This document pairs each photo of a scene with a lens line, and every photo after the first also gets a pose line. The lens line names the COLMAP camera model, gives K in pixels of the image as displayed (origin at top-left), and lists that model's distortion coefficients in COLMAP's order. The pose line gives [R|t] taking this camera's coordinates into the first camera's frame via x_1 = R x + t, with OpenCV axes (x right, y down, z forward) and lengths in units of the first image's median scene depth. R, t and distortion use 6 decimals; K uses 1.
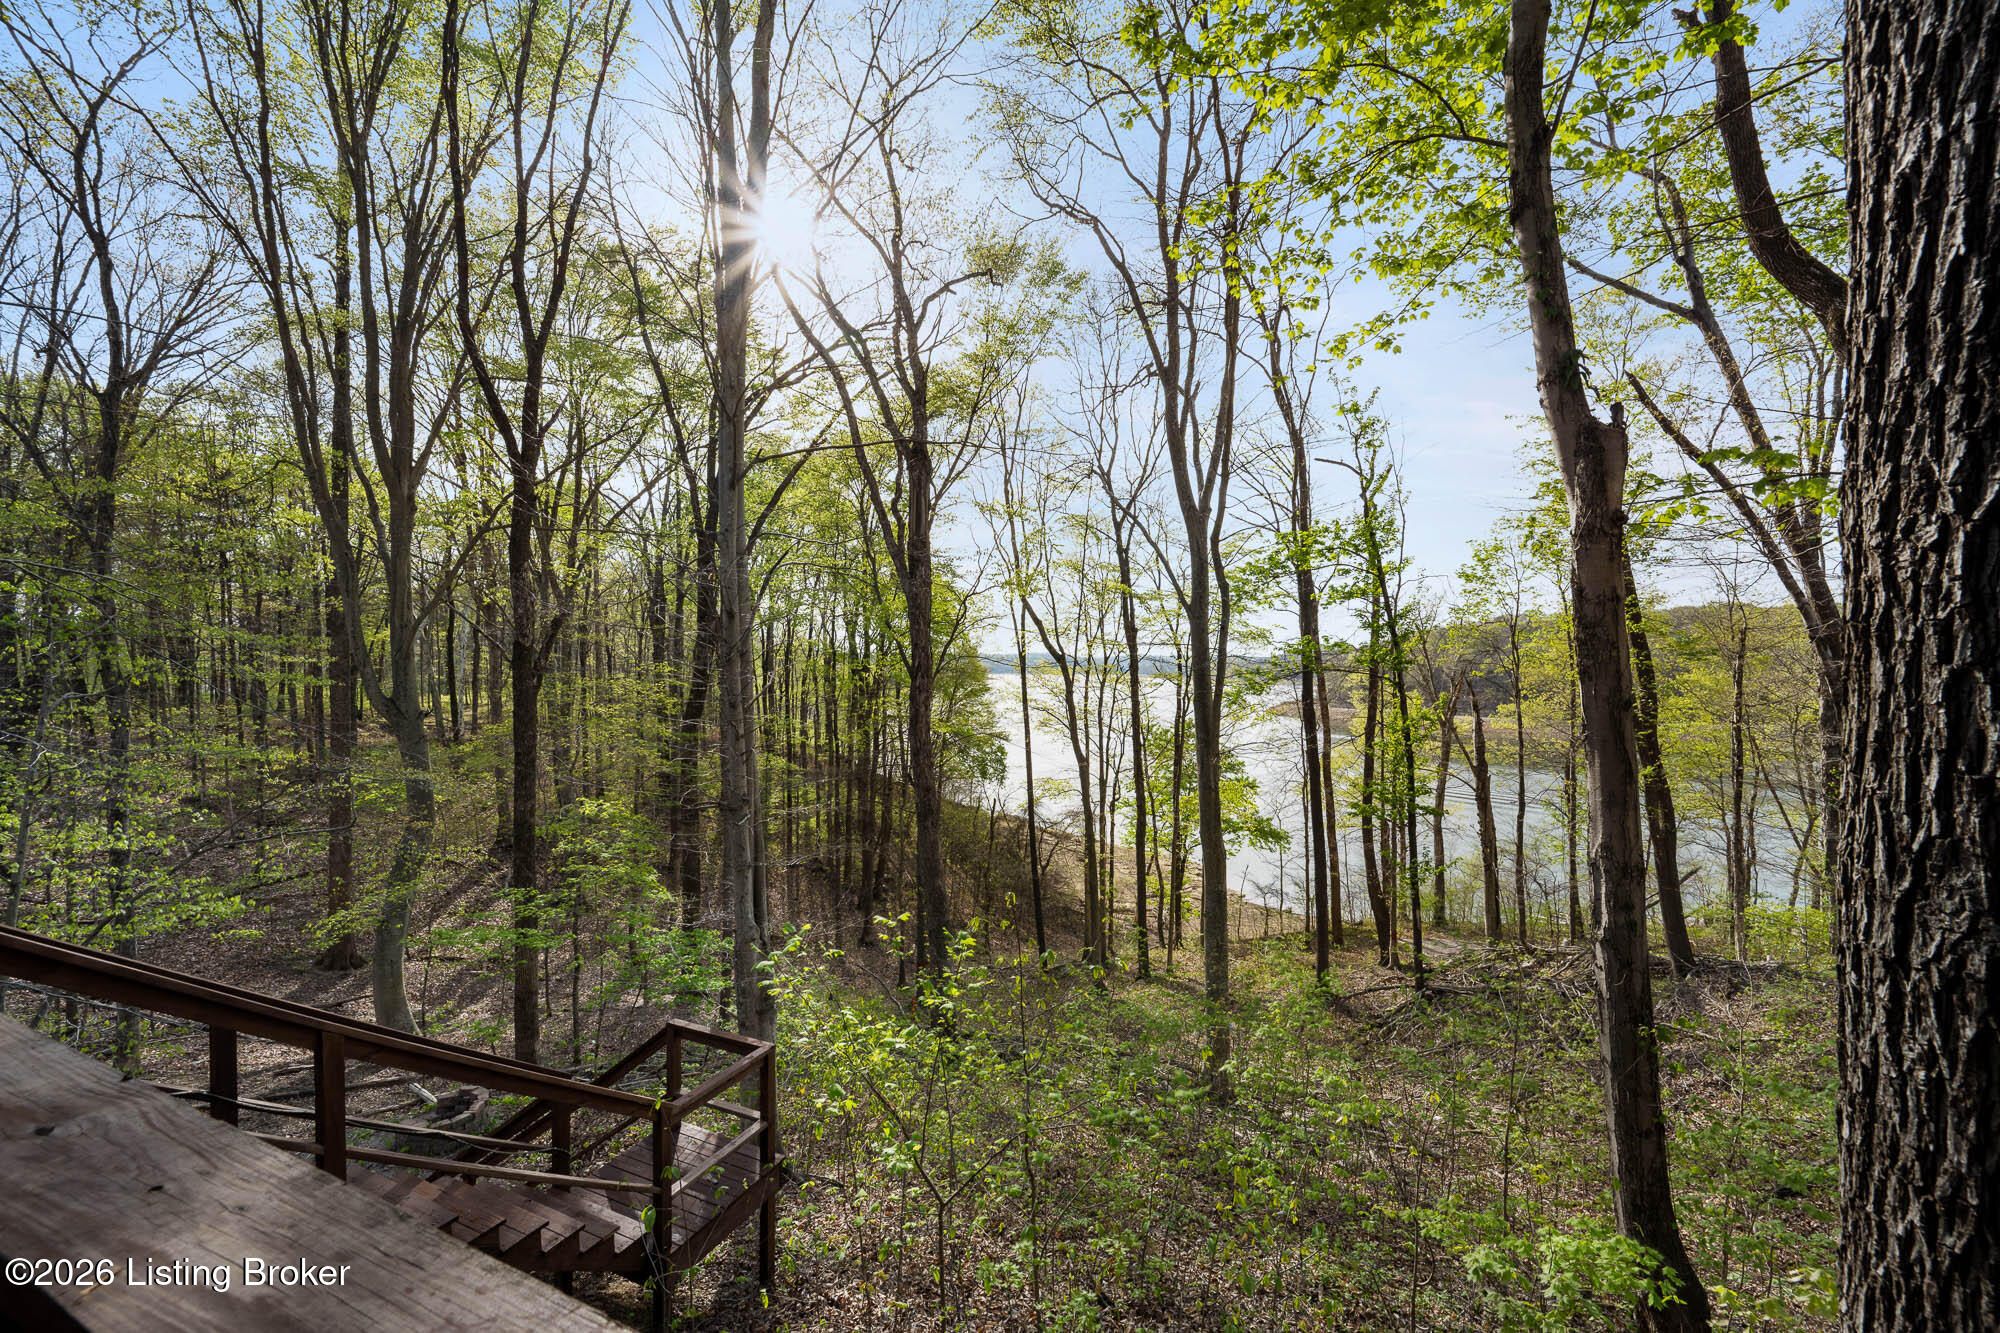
lens RADIAL K [[784.0, 0, 1015.5], [0, 784.0, 675.3], [0, 0, 1]] dist [-0.003230, 0.000294]
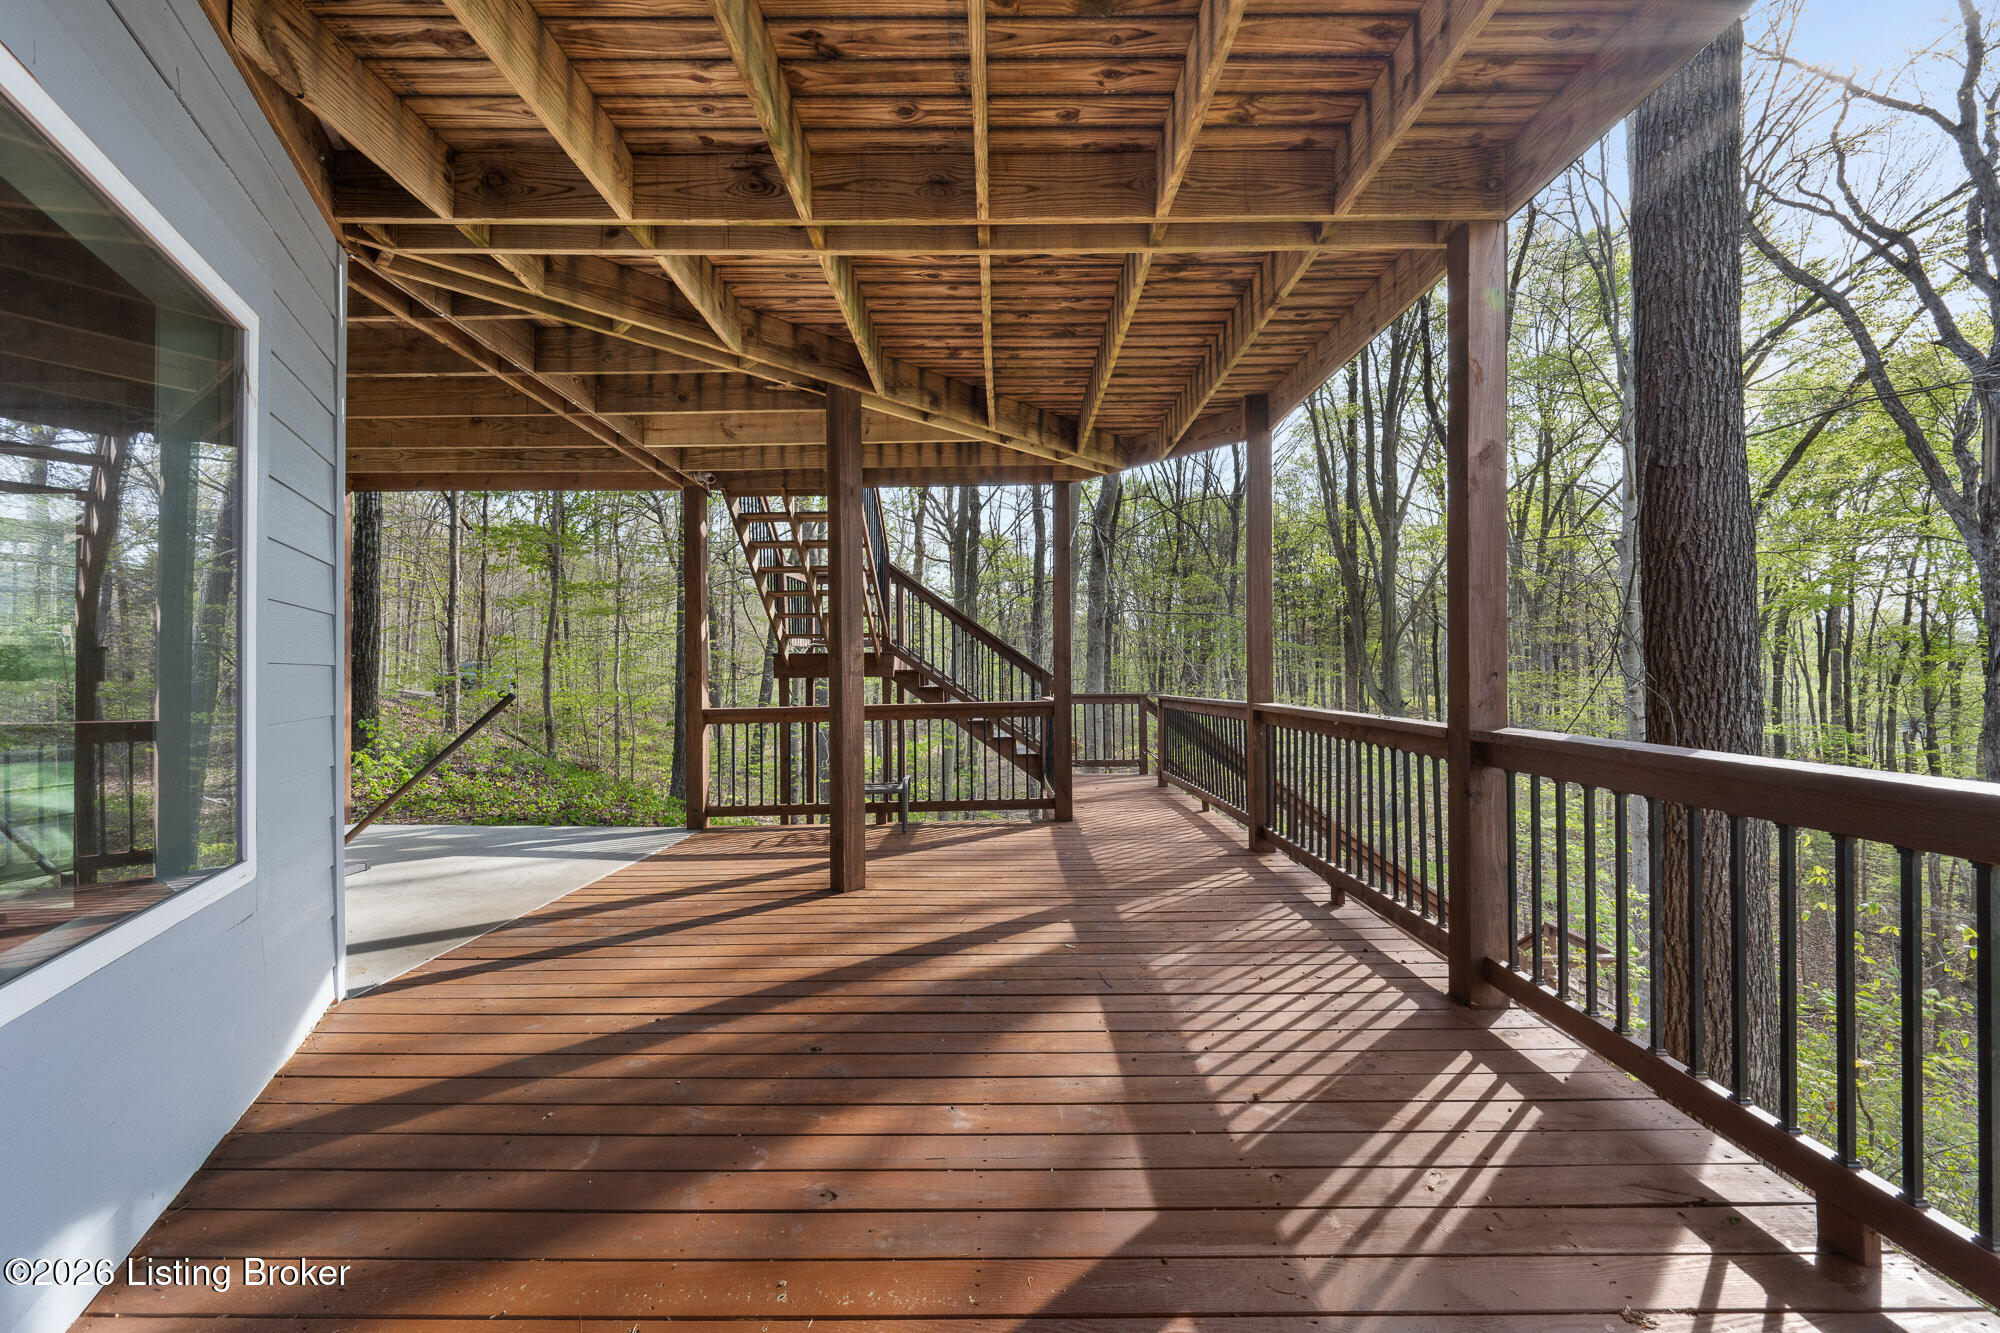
lens RADIAL K [[784.0, 0, 996.0], [0, 784.0, 672.8], [0, 0, 1]] dist [-0.003230, 0.000294]
pose [[0.419883, -0.003355, -0.907572, 0.106338], [-0.002549, 0.999985, -0.004876, 0.006095], [0.907574, 0.004360, 0.419869, -0.122749]]
